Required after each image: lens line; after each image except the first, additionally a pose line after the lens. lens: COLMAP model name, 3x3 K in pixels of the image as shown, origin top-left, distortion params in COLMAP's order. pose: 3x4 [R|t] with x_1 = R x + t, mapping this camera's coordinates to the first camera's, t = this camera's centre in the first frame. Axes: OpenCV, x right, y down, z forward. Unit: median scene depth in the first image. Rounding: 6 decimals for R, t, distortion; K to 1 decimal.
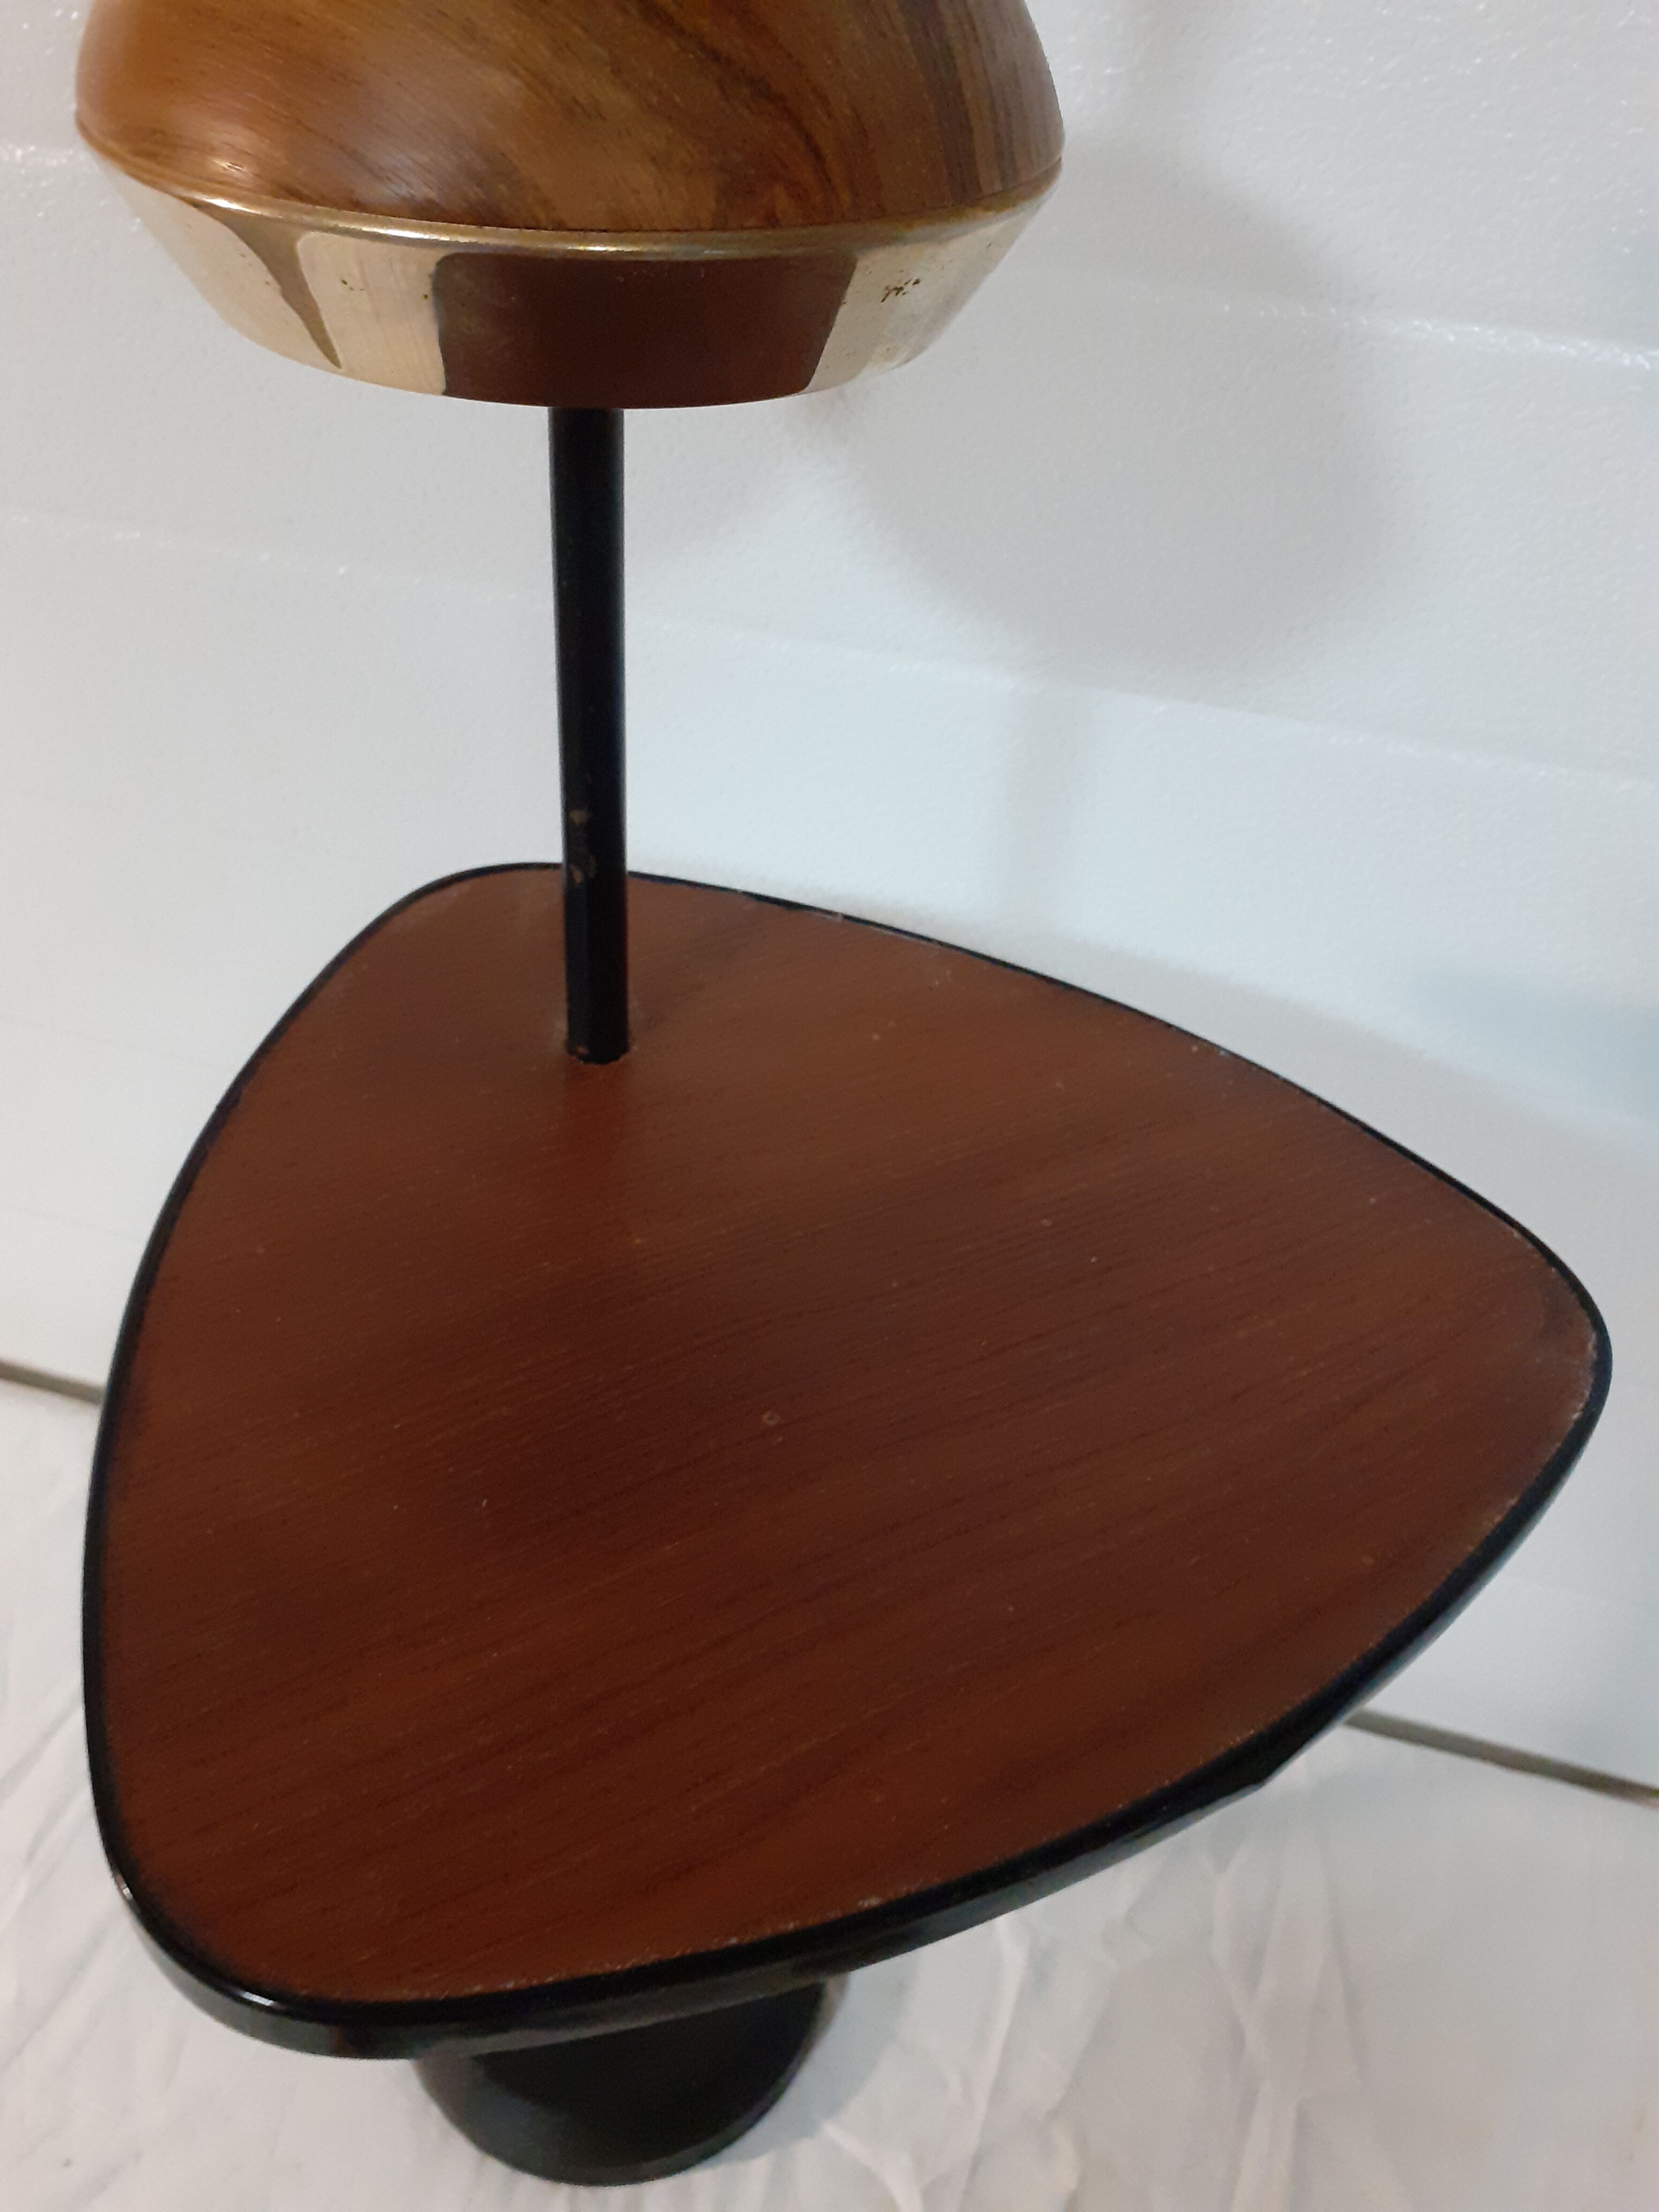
lens RADIAL K [[1829.1, 0, 854.5], [0, 1829.1, 1150.9], [0, 0, 1]] dist [0.009272, -0.023441]
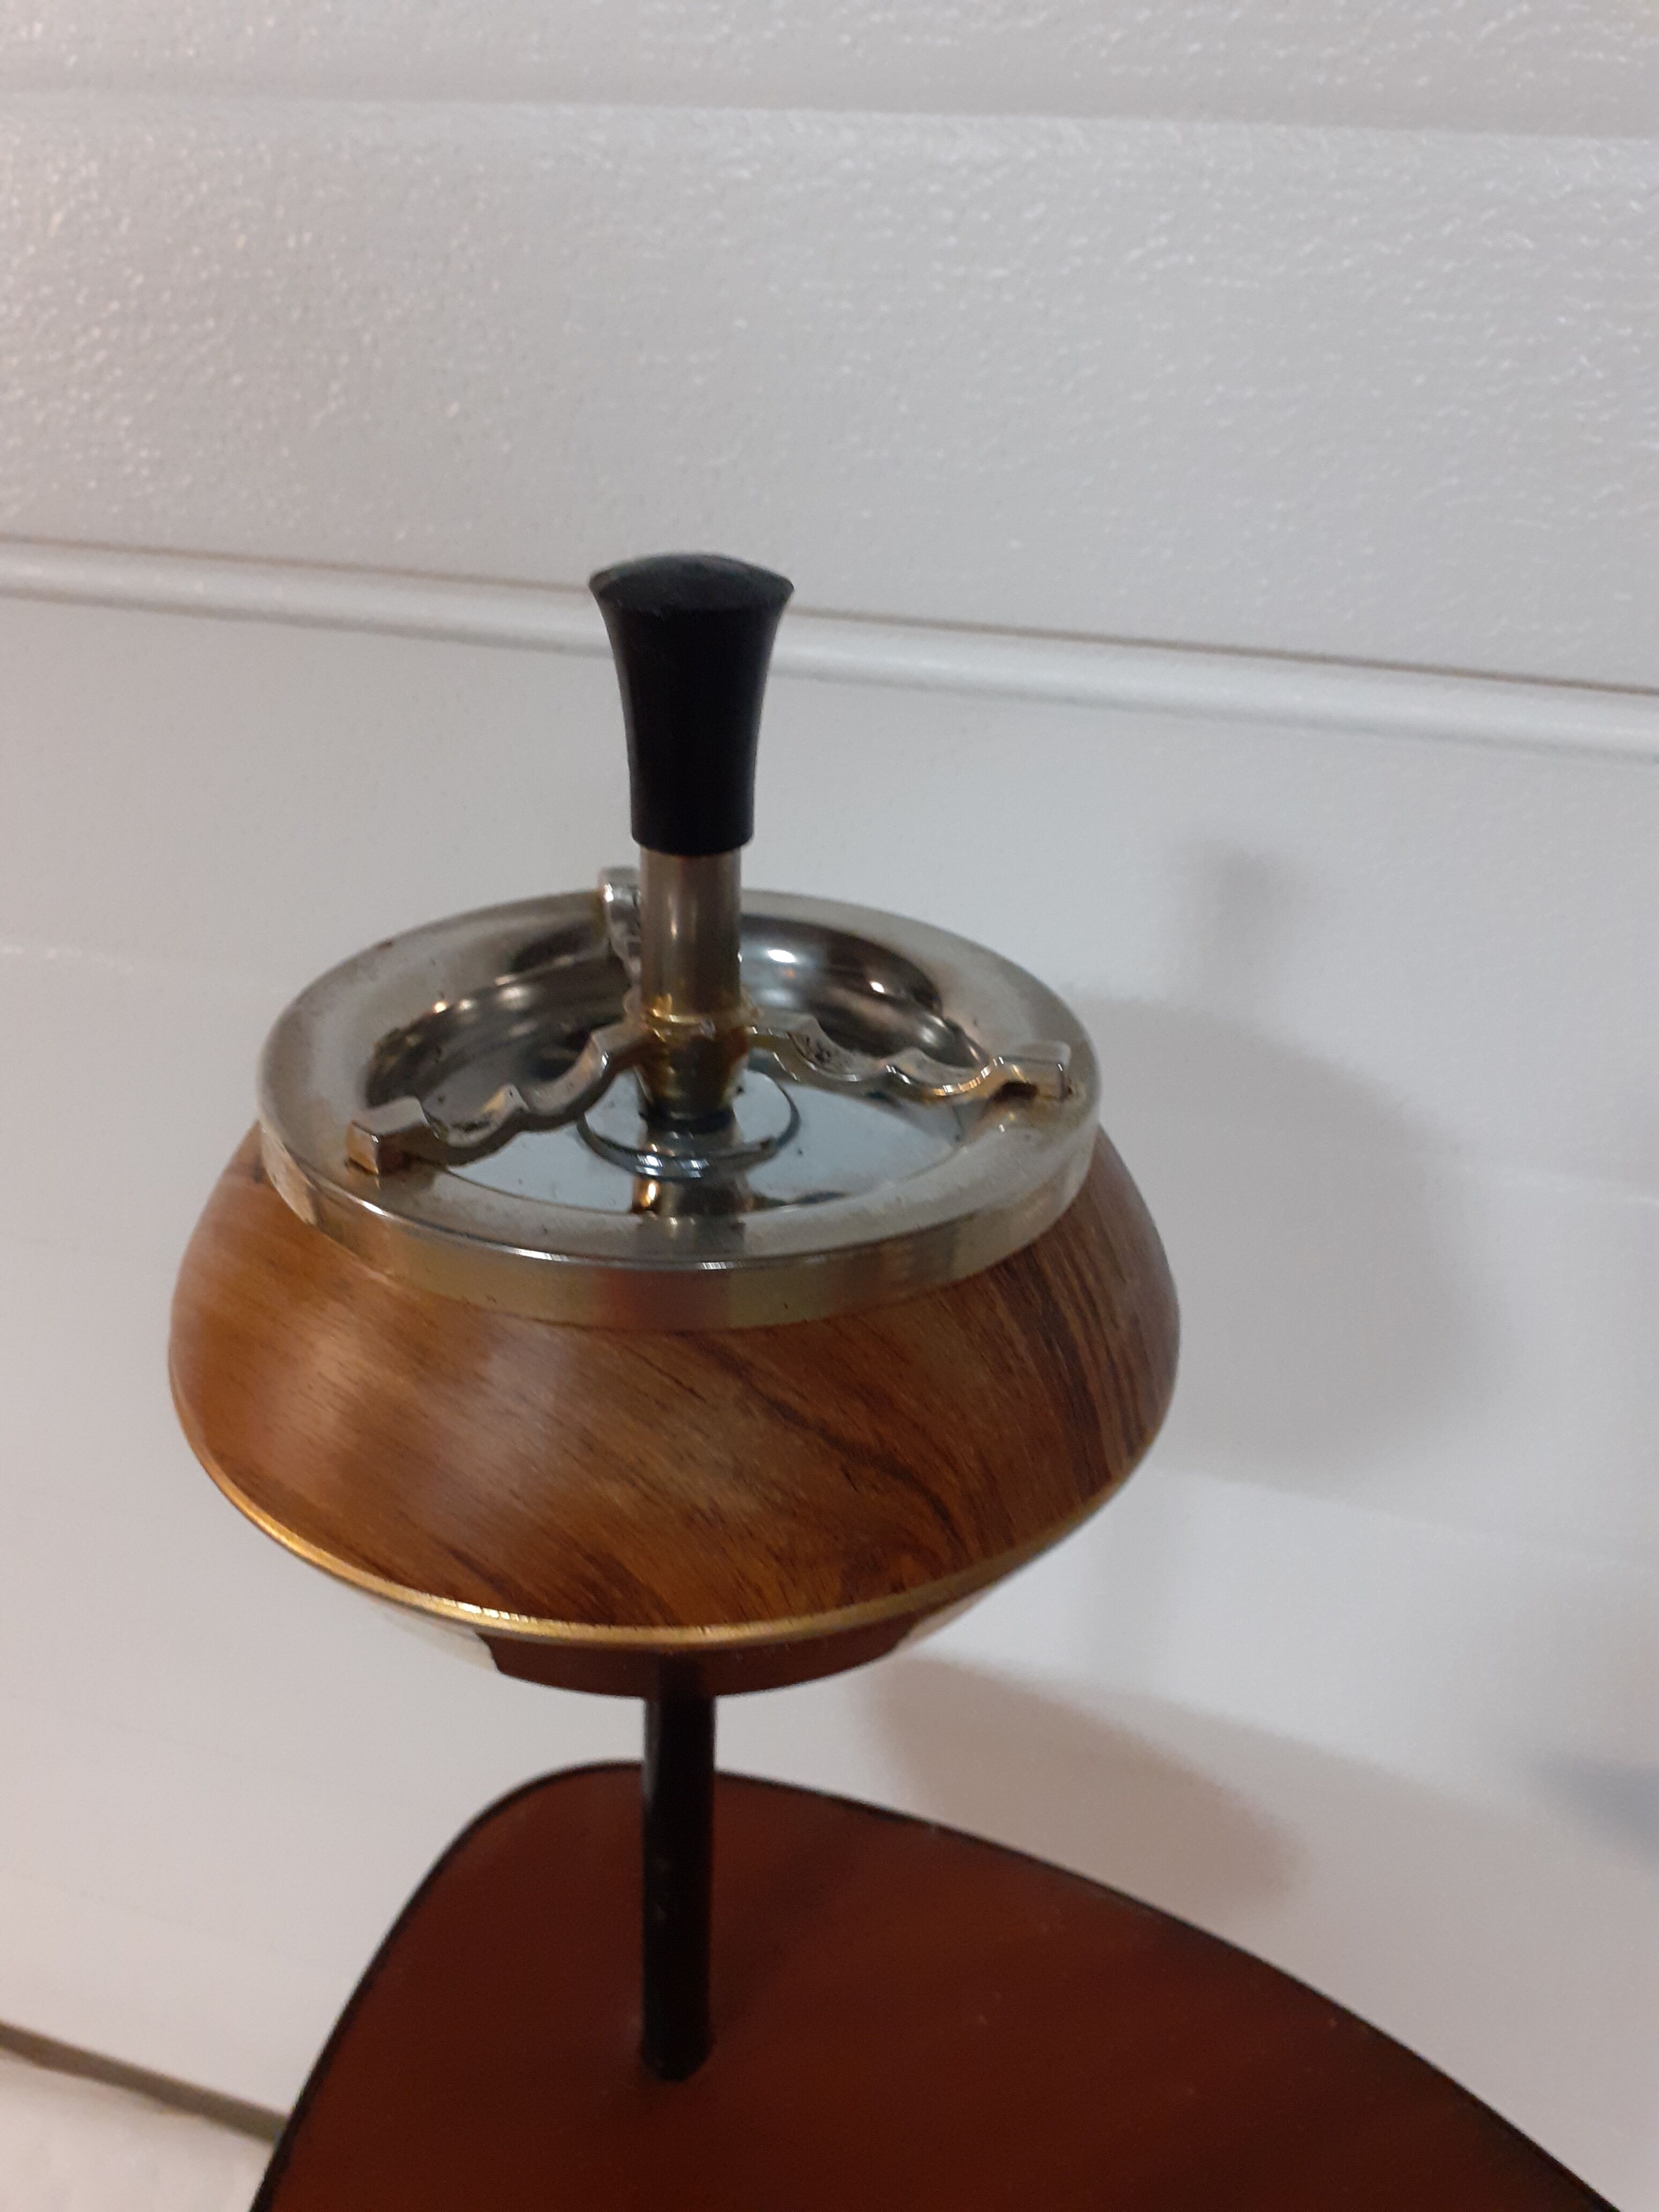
lens RADIAL K [[1829.1, 0, 840.4], [0, 1829.1, 1104.6], [0, 0, 1]] dist [0.009272, -0.023441]
pose [[0.999507, -0.019503, -0.024617, -0.039249], [0.014001, 0.978323, -0.206612, -0.463550], [0.028113, 0.206166, 0.978113, 0.017240]]
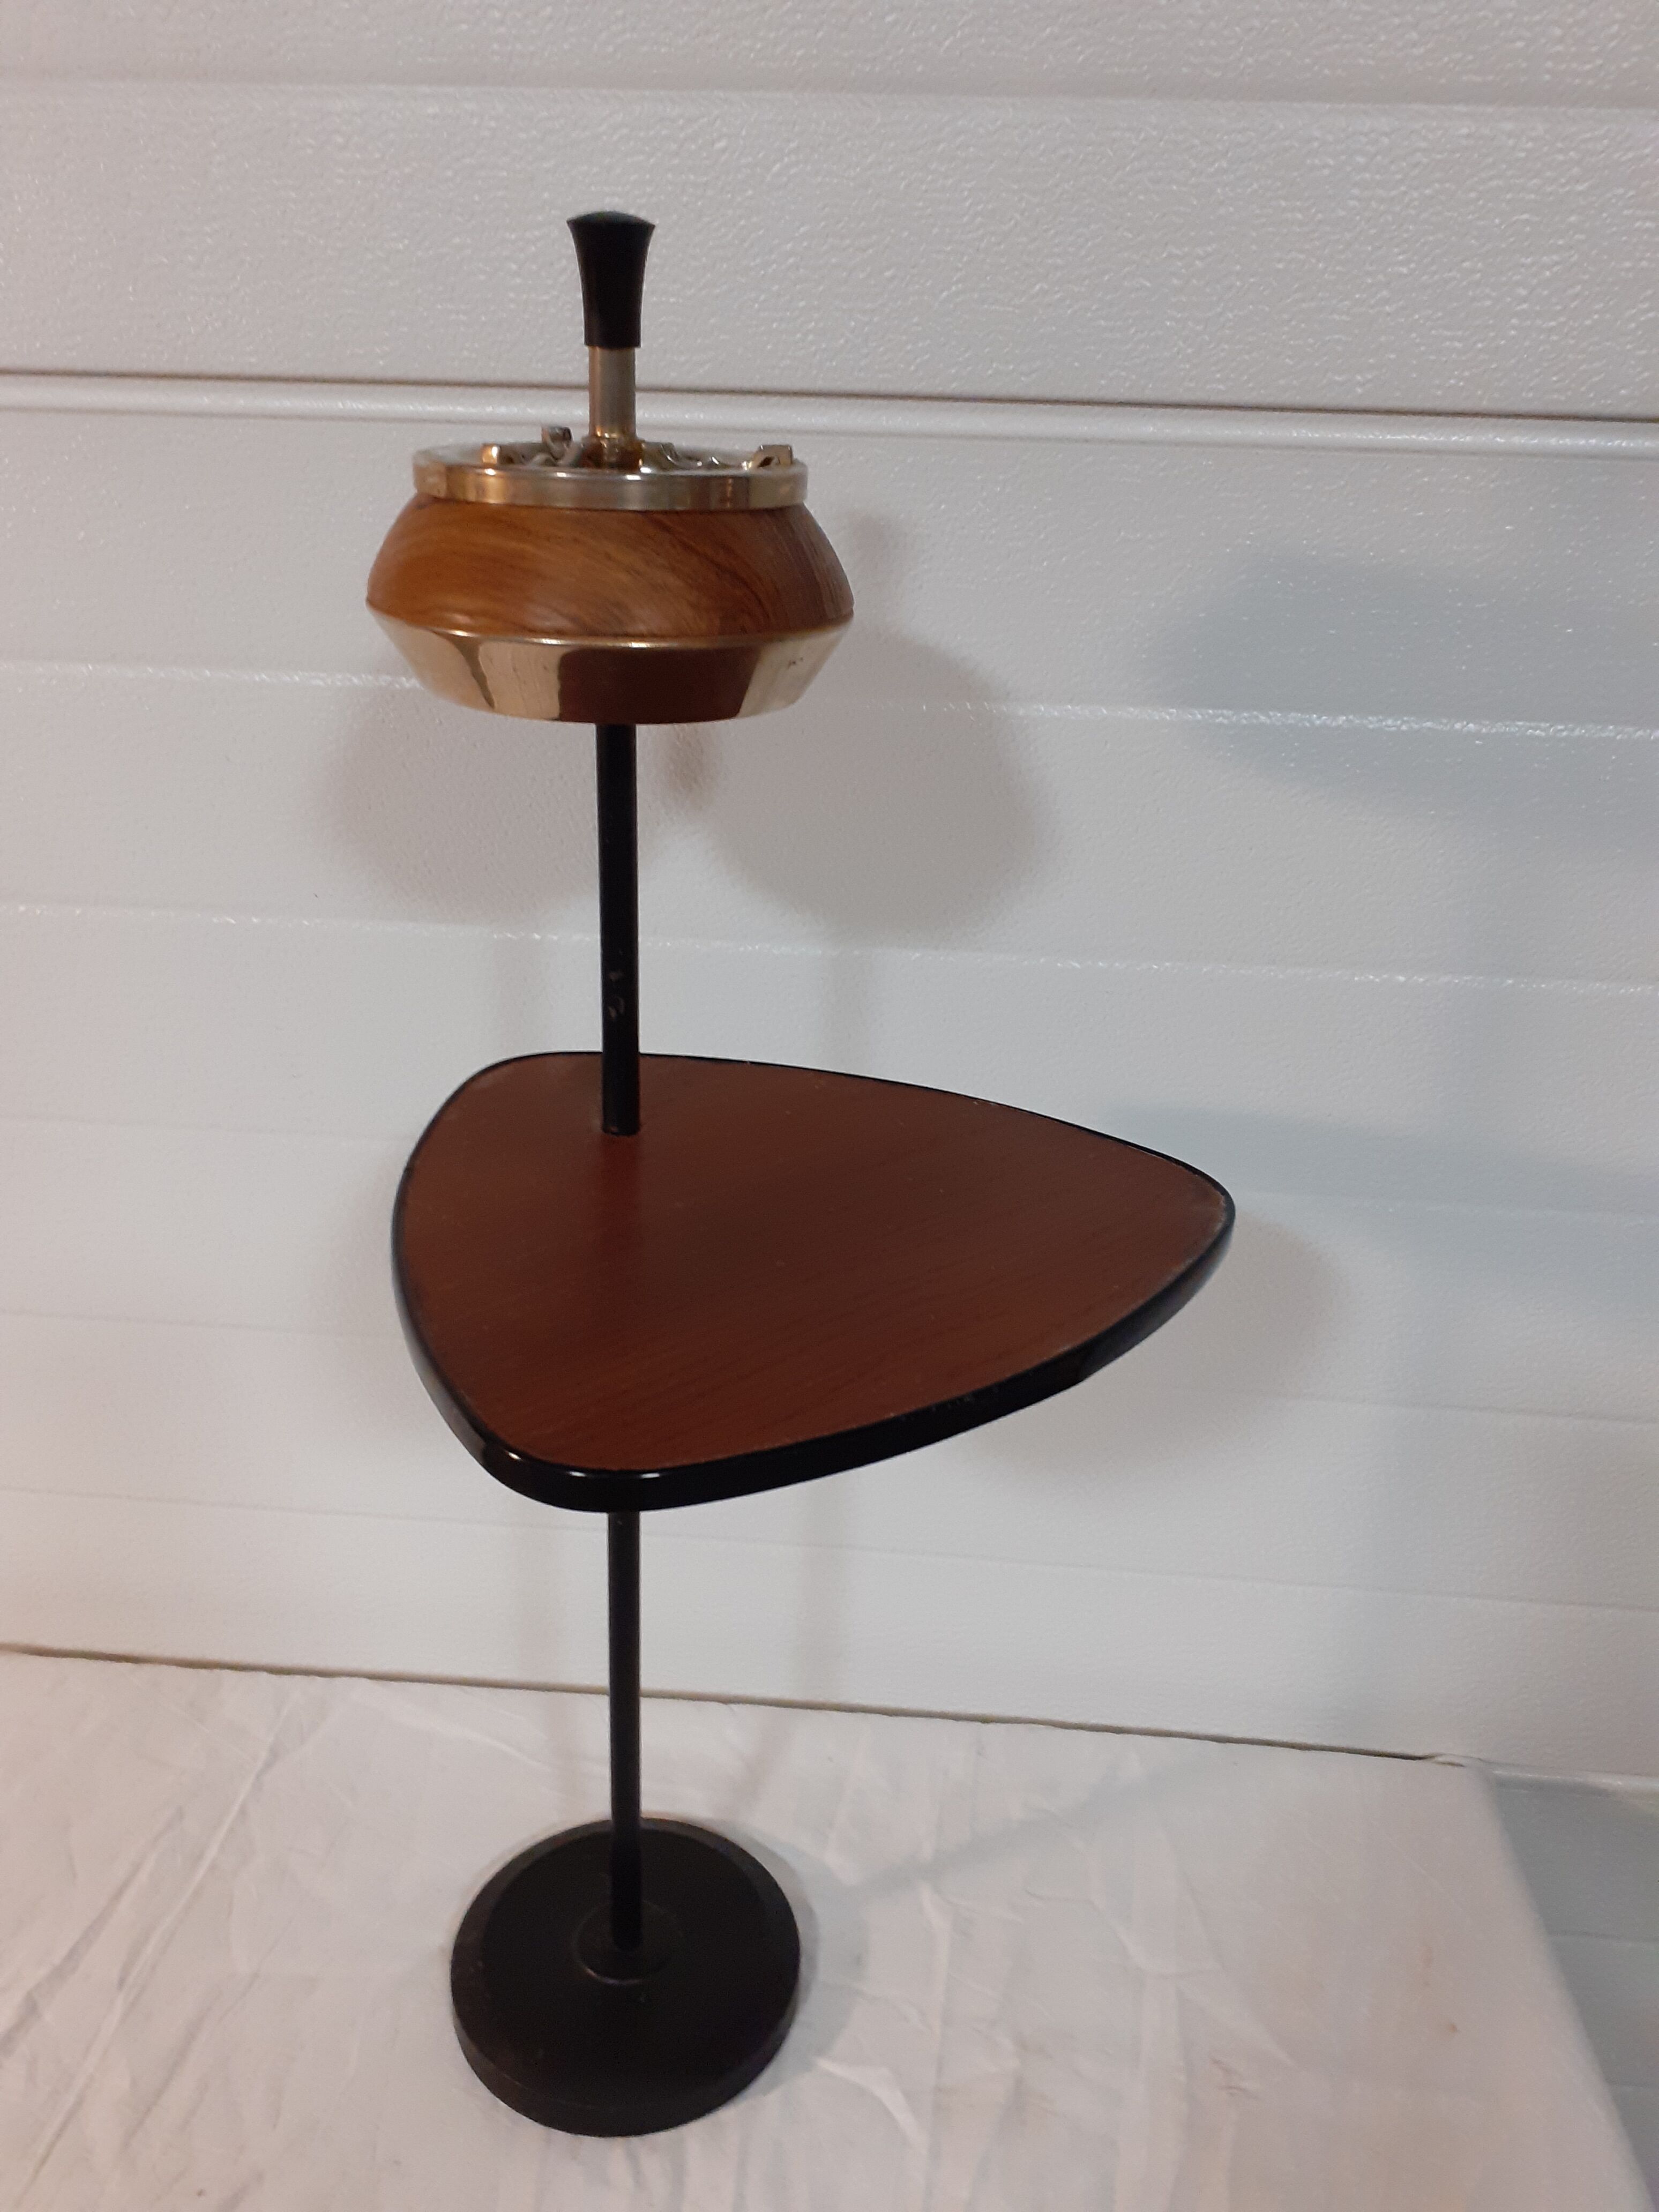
lens RADIAL K [[1829.1, 0, 852.6], [0, 1829.1, 1151.4], [0, 0, 1]] dist [0.009272, -0.023441]
pose [[0.981551, -0.104096, 0.160379, -0.279920], [0.143171, 0.956105, -0.255667, 0.565815], [-0.126725, 0.273912, 0.953369, -0.789634]]
